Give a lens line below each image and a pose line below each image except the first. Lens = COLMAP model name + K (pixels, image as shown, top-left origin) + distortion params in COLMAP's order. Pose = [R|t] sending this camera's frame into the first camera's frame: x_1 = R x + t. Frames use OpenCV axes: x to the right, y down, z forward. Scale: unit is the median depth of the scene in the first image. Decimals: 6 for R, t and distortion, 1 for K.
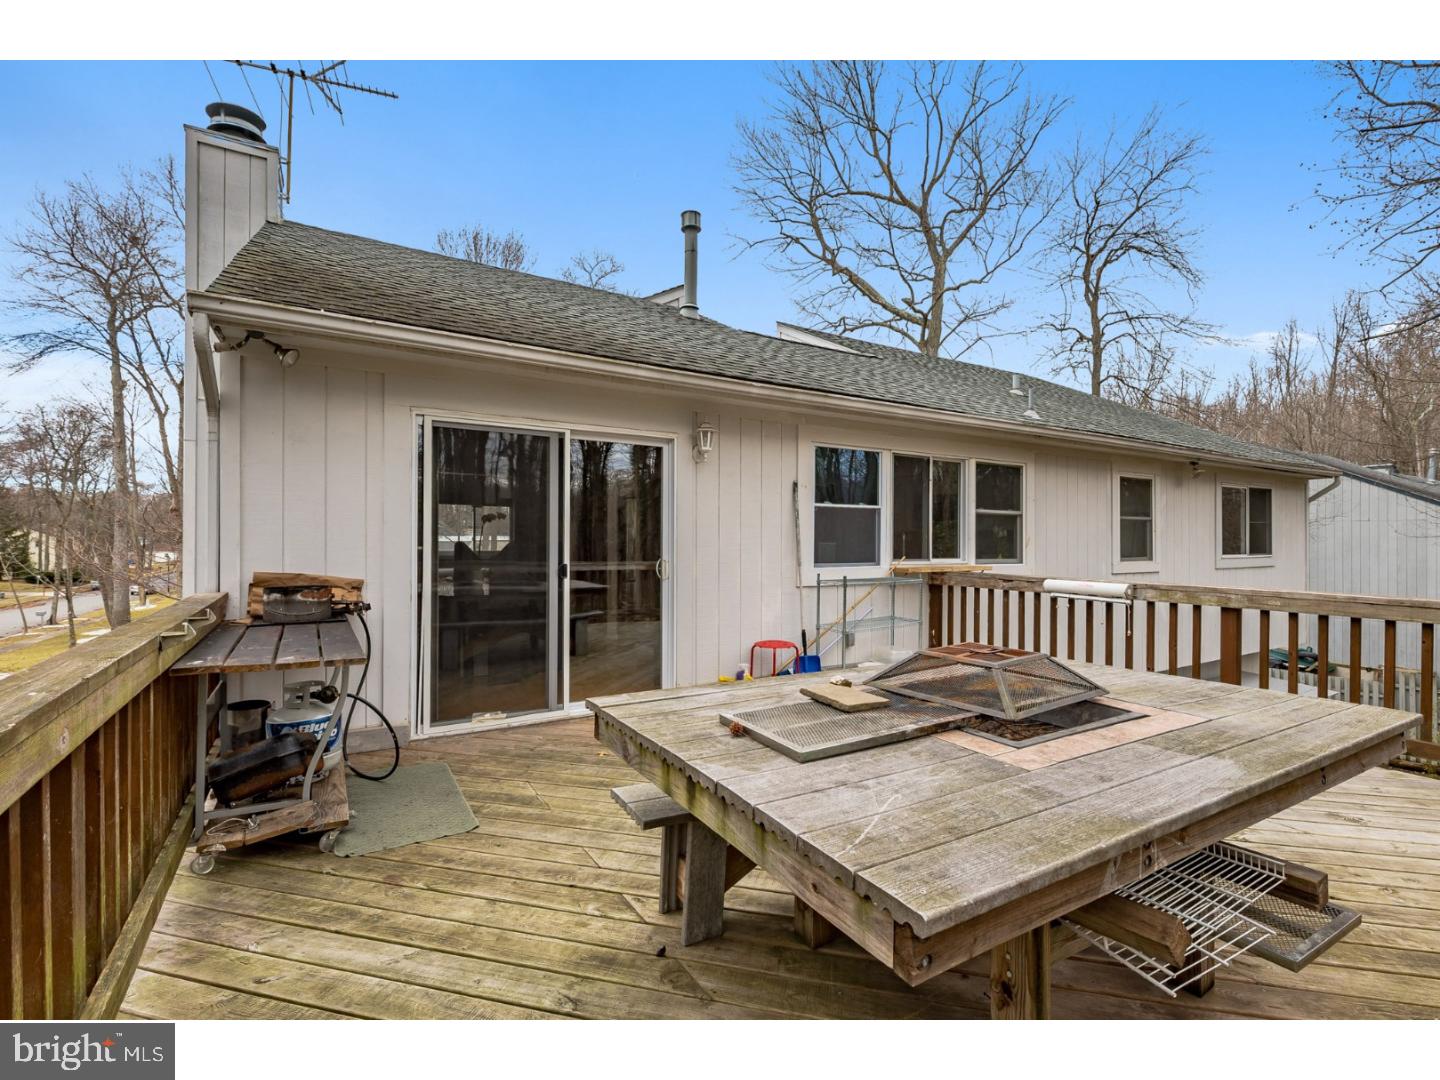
lens RADIAL K [[657.3, 0, 720.0], [0, 657.3, 540.0], [0, 0, 1]] dist [0.000752, 0.000199]
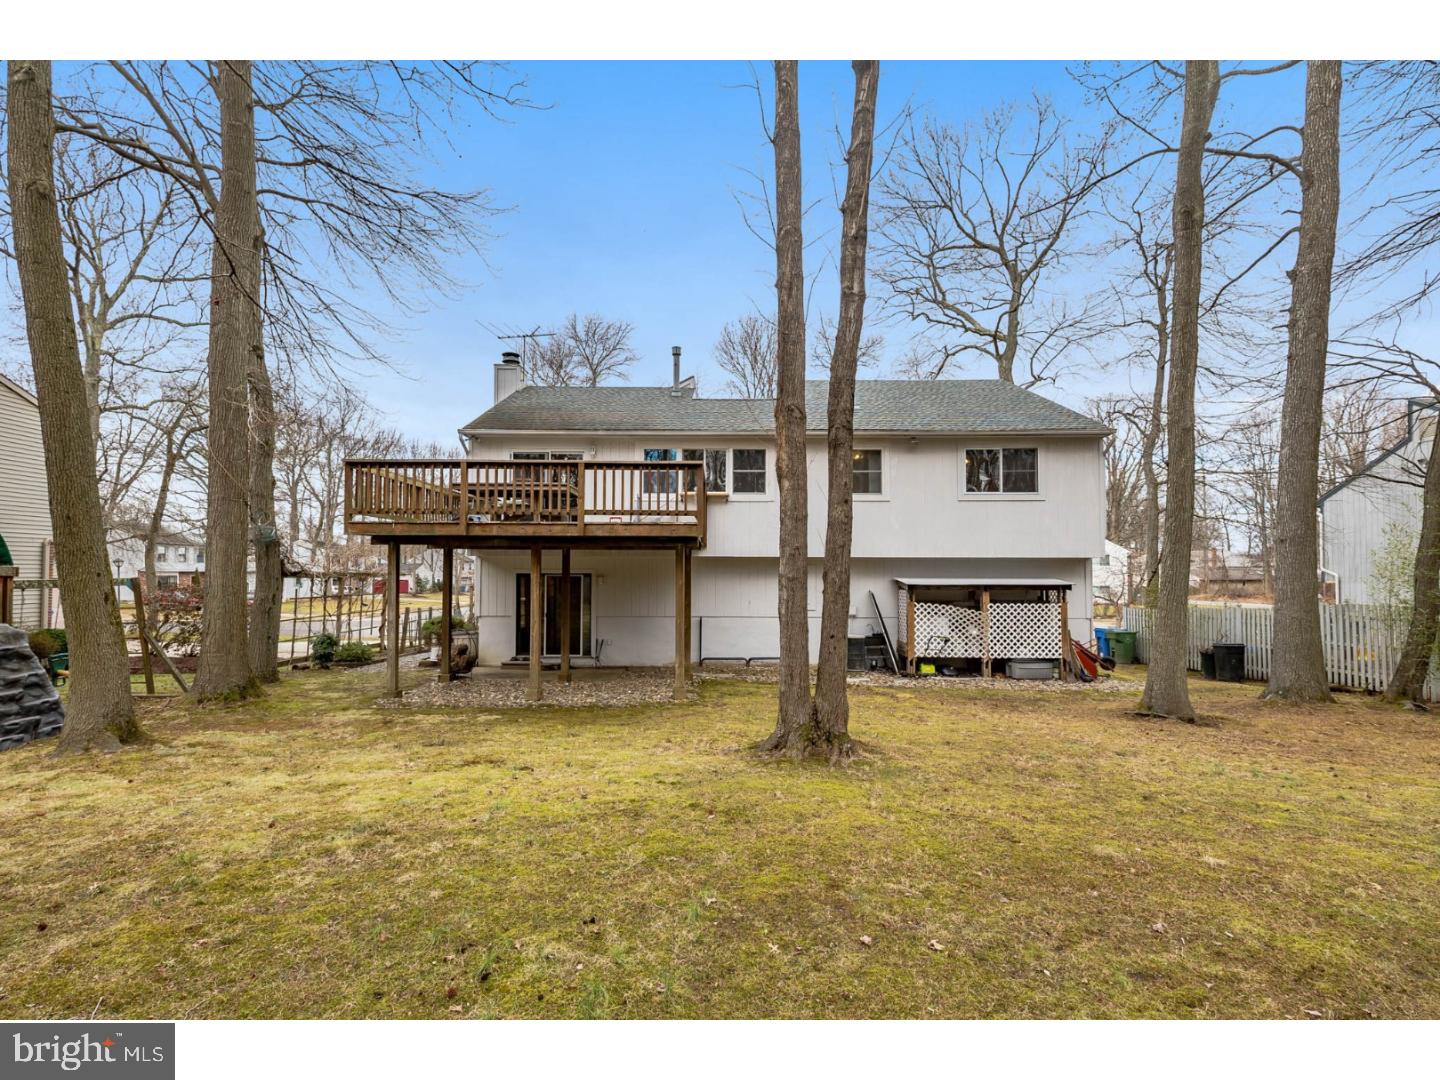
lens RADIAL K [[697.2, 0, 720.0], [0, 697.2, 540.0], [0, 0, 1]] dist [0.001299, -0.000313]
pose [[0.845600, -0.030474, -0.532946, 1.002619], [0.000665, 0.998429, -0.056035, 0.202715], [0.533816, 0.047028, 0.844292, -0.640706]]
